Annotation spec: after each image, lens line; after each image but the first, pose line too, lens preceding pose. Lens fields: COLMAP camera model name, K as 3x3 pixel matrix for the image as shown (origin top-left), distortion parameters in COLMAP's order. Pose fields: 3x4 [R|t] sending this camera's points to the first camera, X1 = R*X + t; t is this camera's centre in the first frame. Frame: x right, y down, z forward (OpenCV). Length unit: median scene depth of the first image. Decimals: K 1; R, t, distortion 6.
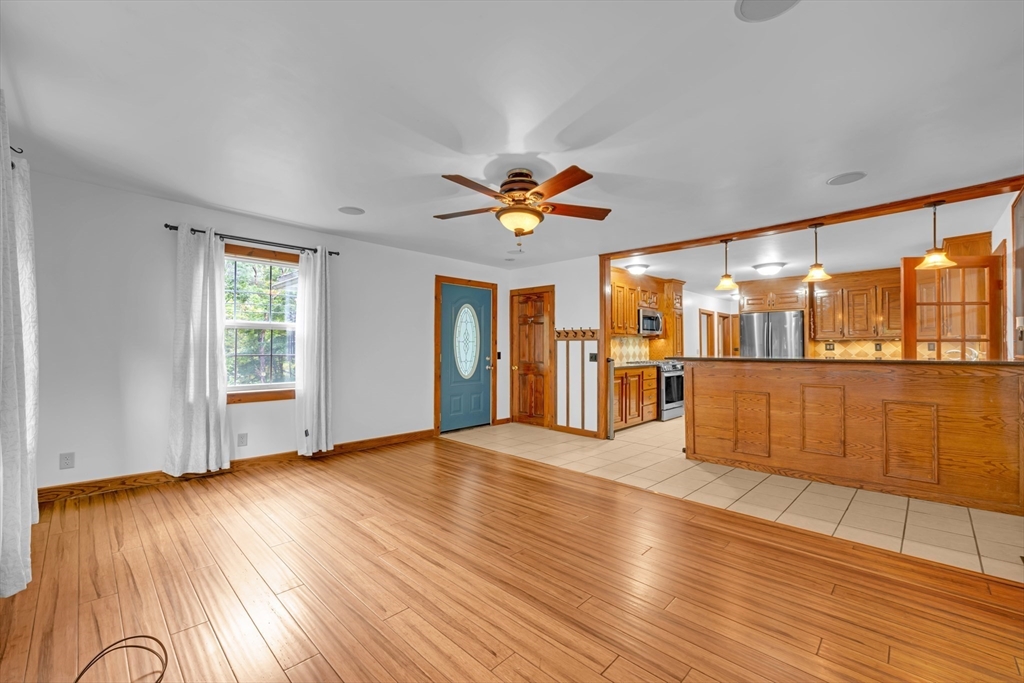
lens RADIAL K [[413.2, 0, 510.6], [0, 413.2, 342.3], [0, 0, 1]] dist [0.000497, -0.000058]
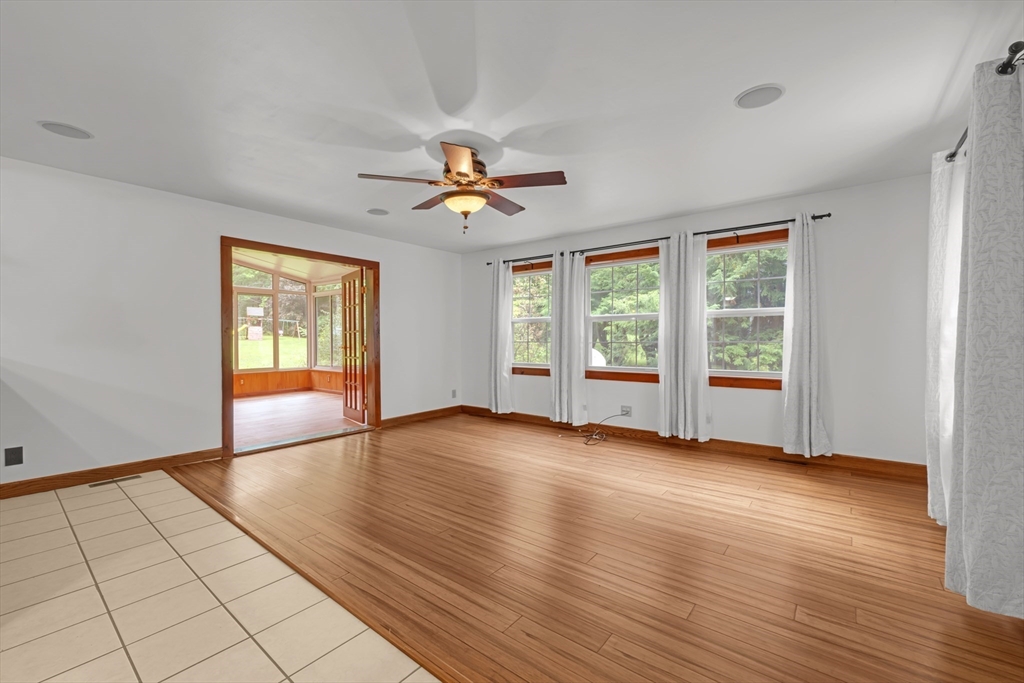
lens RADIAL K [[413.2, 0, 510.6], [0, 413.2, 342.3], [0, 0, 1]] dist [0.000497, -0.000058]
pose [[-0.993712, -0.001873, -0.111952, 0.025031], [-0.001712, 0.999997, -0.001540, 0.038852], [0.111954, -0.001339, -0.993712, 1.988744]]
